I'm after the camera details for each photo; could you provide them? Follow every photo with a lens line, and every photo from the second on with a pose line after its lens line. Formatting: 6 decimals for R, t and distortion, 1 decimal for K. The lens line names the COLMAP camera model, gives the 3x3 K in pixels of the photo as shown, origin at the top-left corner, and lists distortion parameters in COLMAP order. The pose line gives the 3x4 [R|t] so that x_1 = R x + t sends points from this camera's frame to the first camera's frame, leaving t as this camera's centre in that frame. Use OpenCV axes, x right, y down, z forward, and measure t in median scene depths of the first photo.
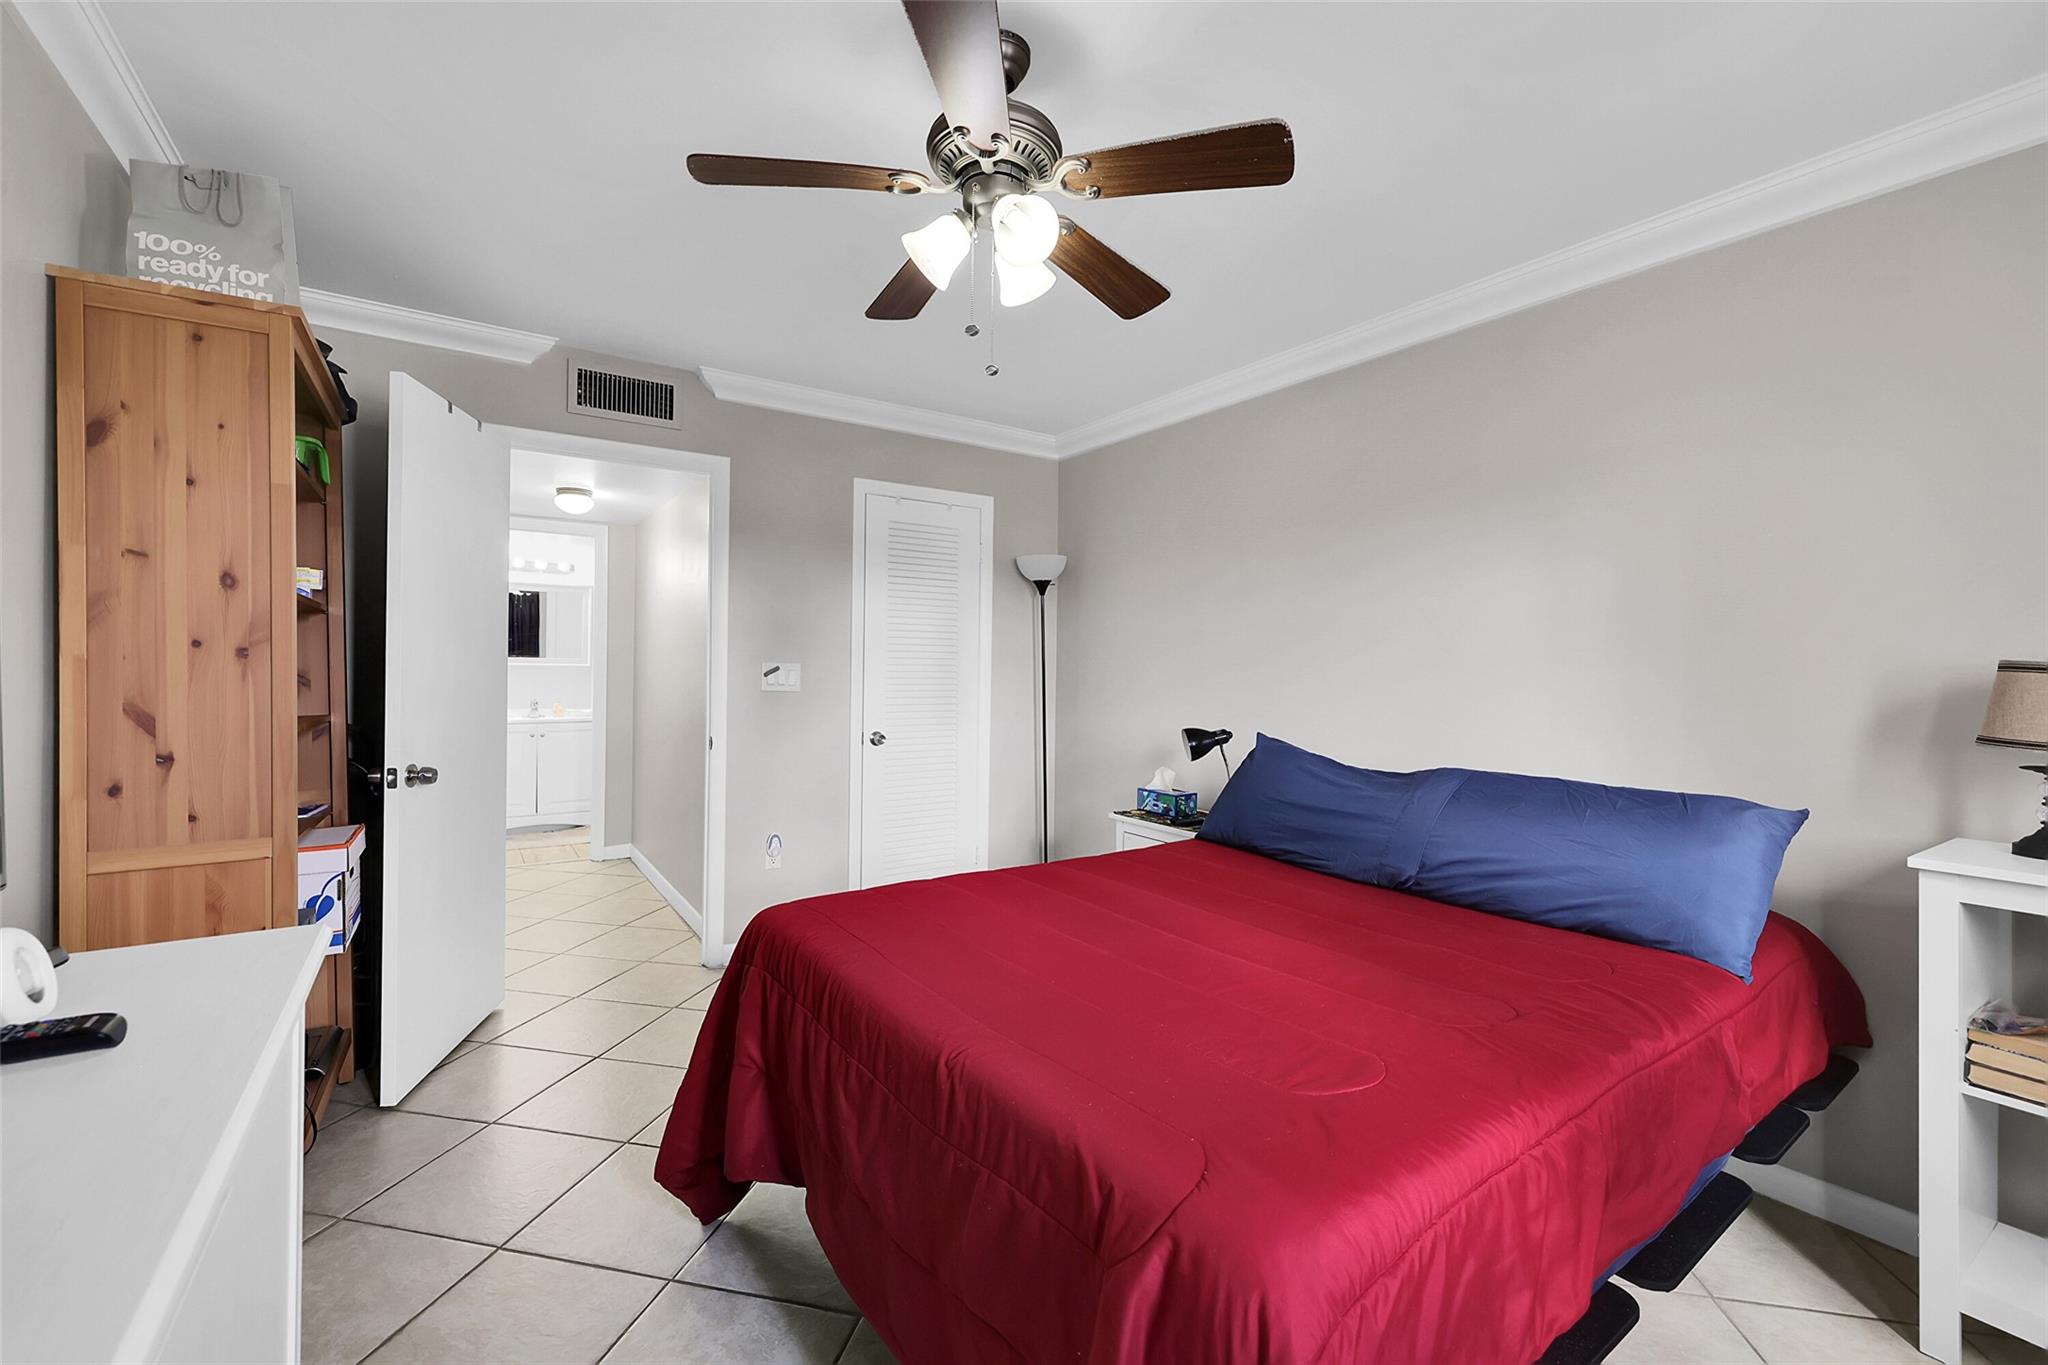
lens RADIAL K [[843.0, 0, 1021.6], [0, 843.0, 677.9], [0, 0, 1]] dist [0.002936, -0.000016]
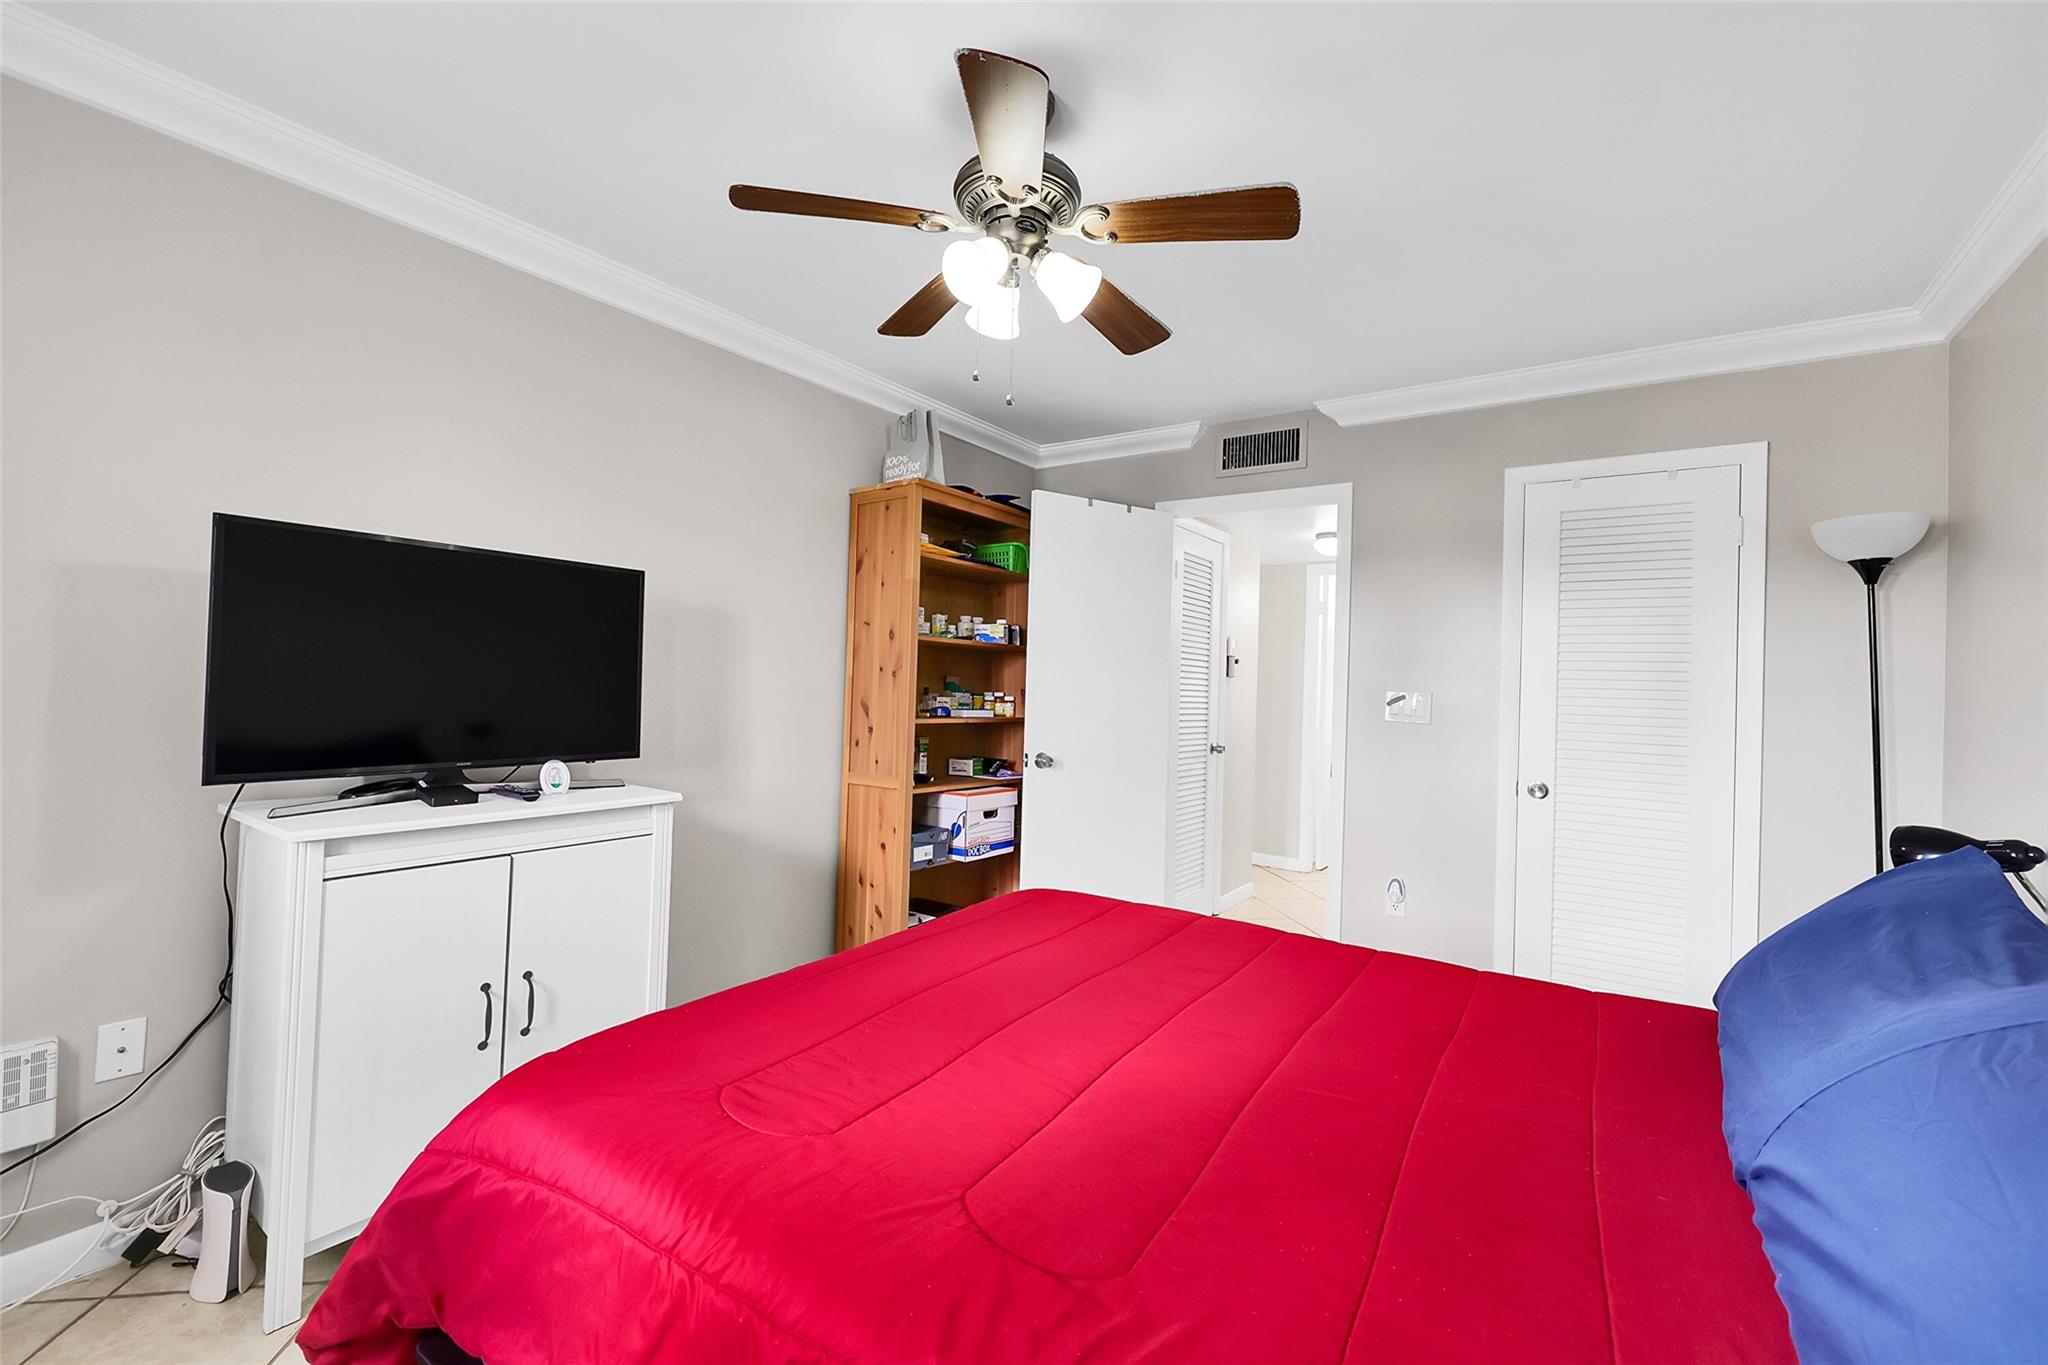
lens RADIAL K [[843.0, 0, 1019.2], [0, 843.0, 673.1], [0, 0, 1]] dist [0.002936, -0.000016]
pose [[0.368923, -0.006339, -0.929438, 0.435340], [-0.038724, 0.999004, -0.022184, -0.001058], [0.928653, 0.044176, 0.368310, 0.292746]]
